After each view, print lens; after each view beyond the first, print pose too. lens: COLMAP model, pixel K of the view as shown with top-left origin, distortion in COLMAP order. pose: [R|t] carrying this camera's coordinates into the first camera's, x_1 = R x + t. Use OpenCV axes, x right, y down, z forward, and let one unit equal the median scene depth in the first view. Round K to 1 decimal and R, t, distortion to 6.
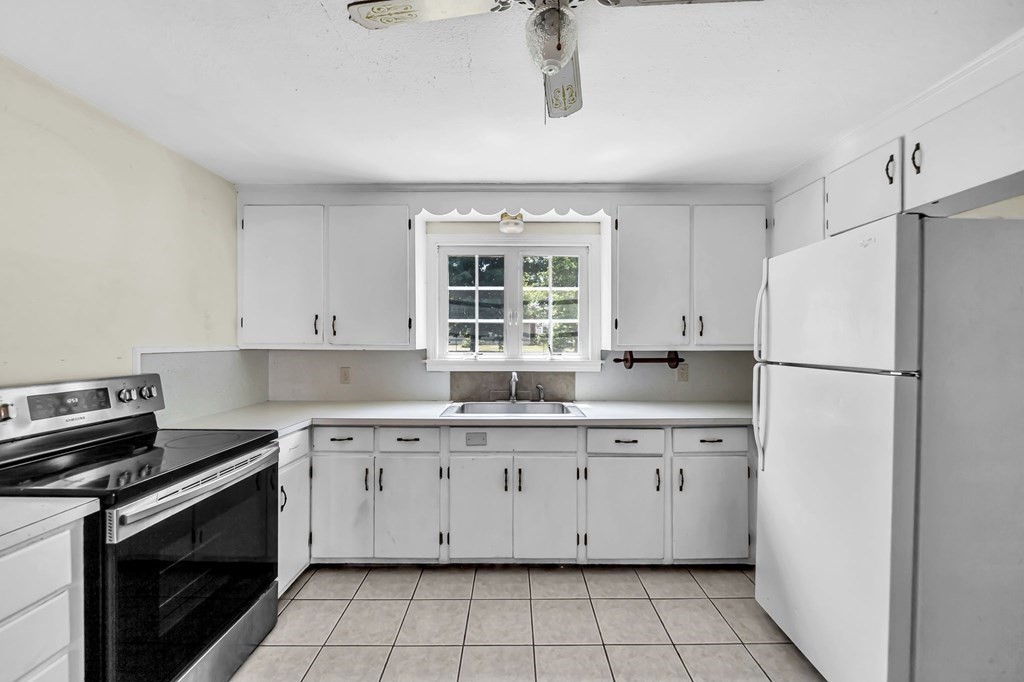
lens RADIAL K [[395.0, 0, 512.0], [0, 395.0, 341.0], [0, 0, 1]] dist [-0.001262, -0.000383]
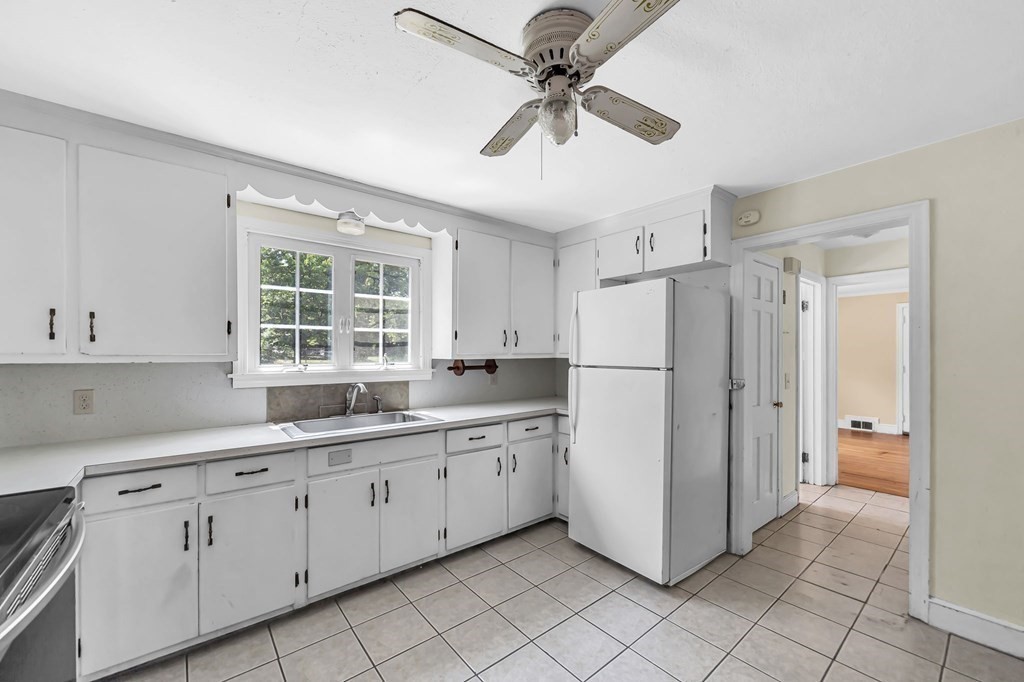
lens RADIAL K [[413.0, 0, 512.7], [0, 413.0, 354.0], [0, 0, 1]] dist [0.010425, -0.000133]
pose [[0.774828, -0.003366, 0.632164, -0.373002], [-0.001438, 0.999974, 0.007086, 0.000920], [-0.632171, -0.006400, 0.774802, 0.004049]]
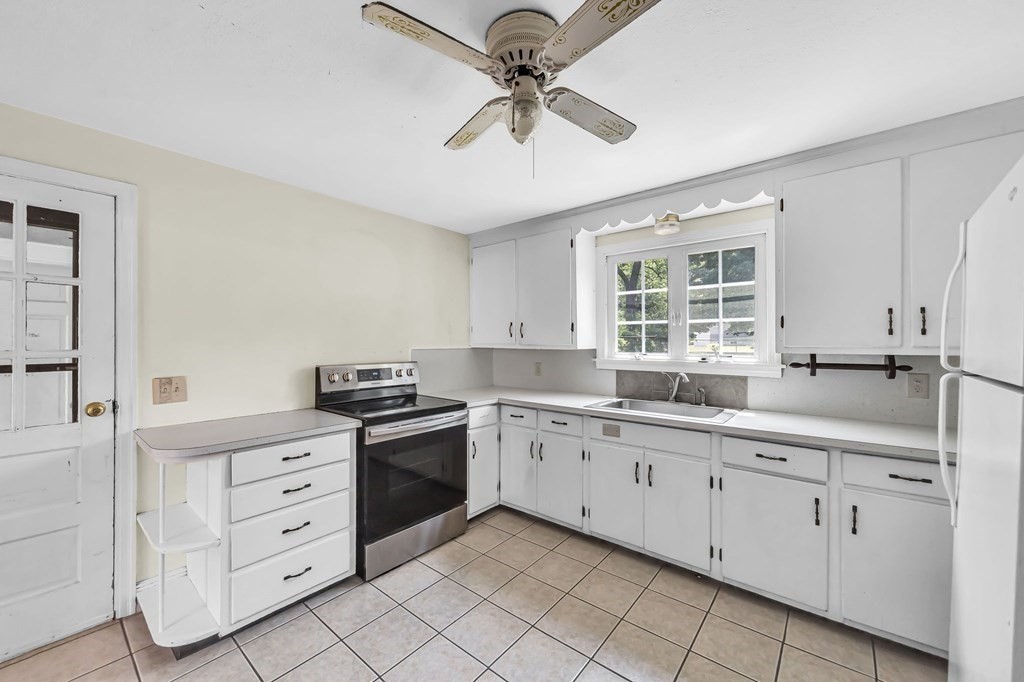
lens RADIAL K [[395.0, 0, 512.0], [0, 395.0, 341.0], [0, 0, 1]] dist [-0.001262, -0.000383]
pose [[0.770770, -0.002062, -0.637110, 0.387103], [0.001741, 0.999998, -0.001130, -0.001940], [0.637111, -0.000238, 0.770772, -0.031216]]
